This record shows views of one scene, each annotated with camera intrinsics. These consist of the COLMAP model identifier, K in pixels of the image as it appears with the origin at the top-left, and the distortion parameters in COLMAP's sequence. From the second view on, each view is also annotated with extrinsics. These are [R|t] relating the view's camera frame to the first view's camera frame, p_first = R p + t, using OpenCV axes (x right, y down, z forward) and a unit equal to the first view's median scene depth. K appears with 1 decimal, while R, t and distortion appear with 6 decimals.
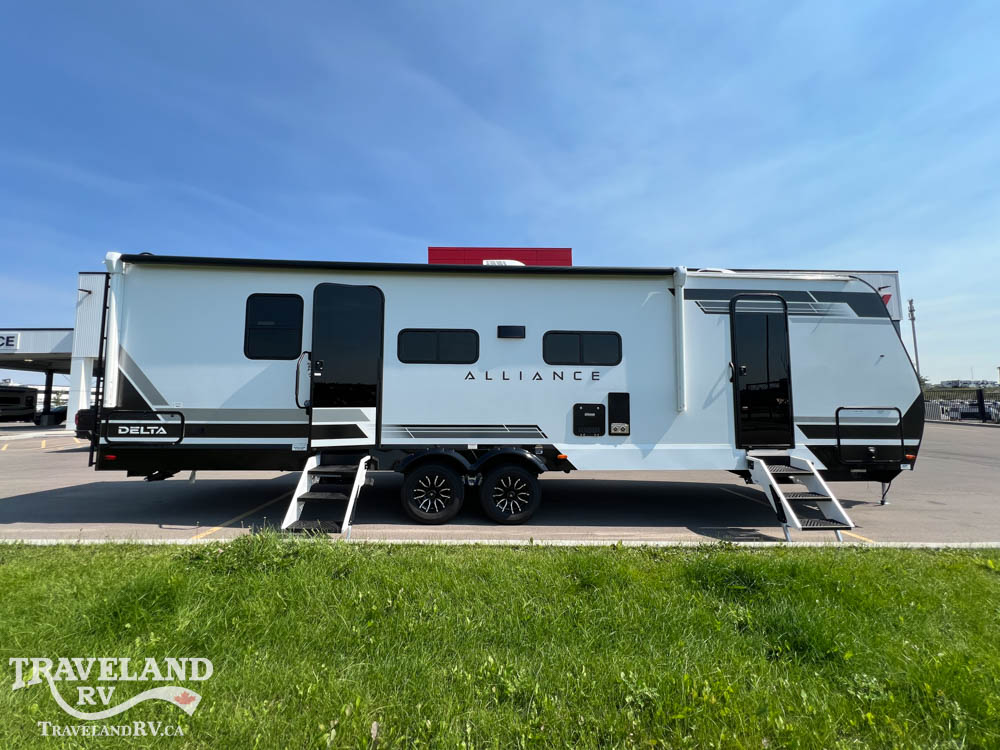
lens RADIAL K [[396.6, 0, 500.0], [0, 396.6, 375.0], [0, 0, 1]] dist [-0.001116, 0.000034]
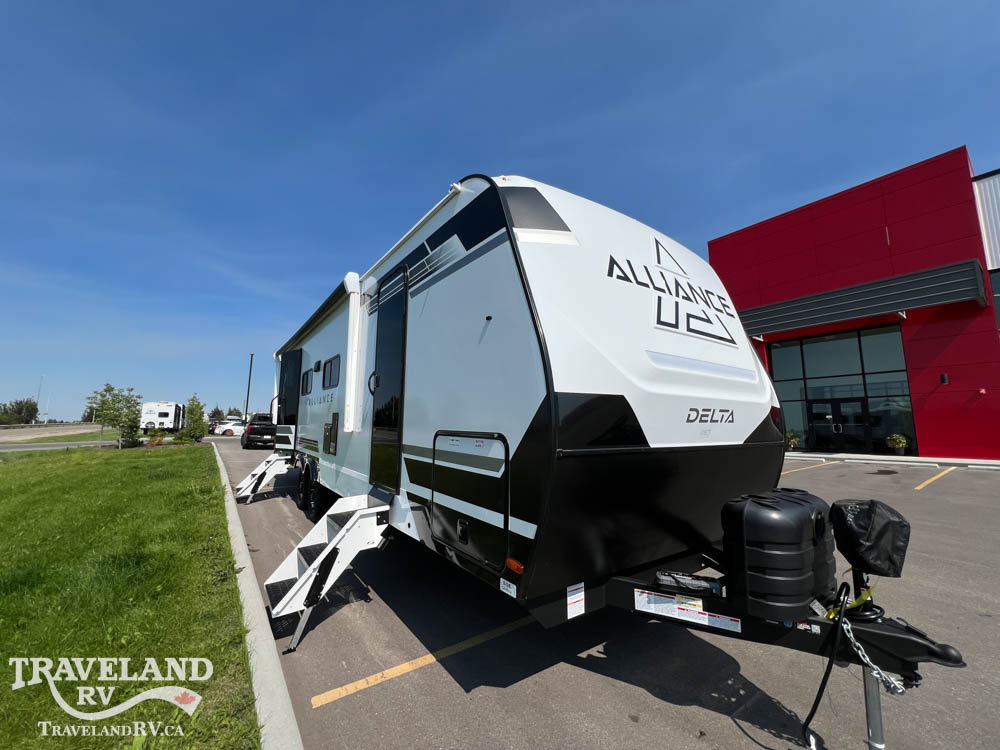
lens RADIAL K [[396.6, 0, 500.0], [0, 396.6, 375.0], [0, 0, 1]] dist [-0.001116, 0.000034]
pose [[0.537433, -0.100186, -0.837334, 1.357220], [0.055897, 0.994966, -0.083170, 0.054740], [0.841452, -0.002106, 0.540328, 0.776276]]
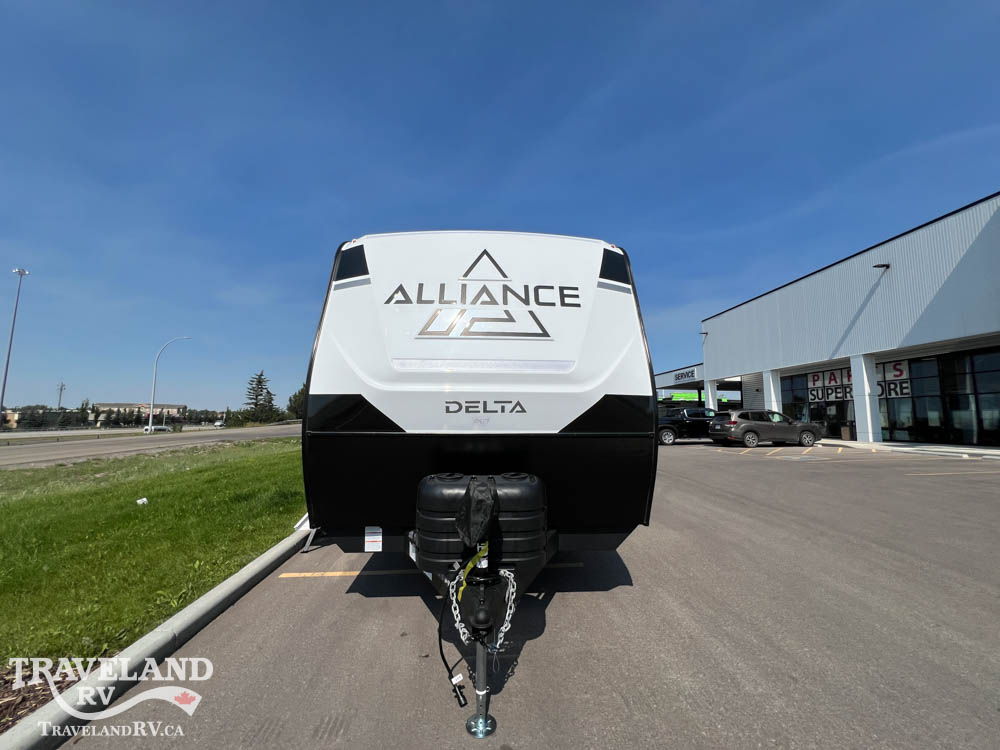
lens RADIAL K [[396.6, 0, 500.0], [0, 396.6, 375.0], [0, 0, 1]] dist [-0.001116, 0.000034]
pose [[-0.000827, -0.100679, -0.994919, 1.573042], [0.073870, 0.992195, -0.100465, 0.082986], [0.997268, -0.073577, 0.006616, 1.160546]]
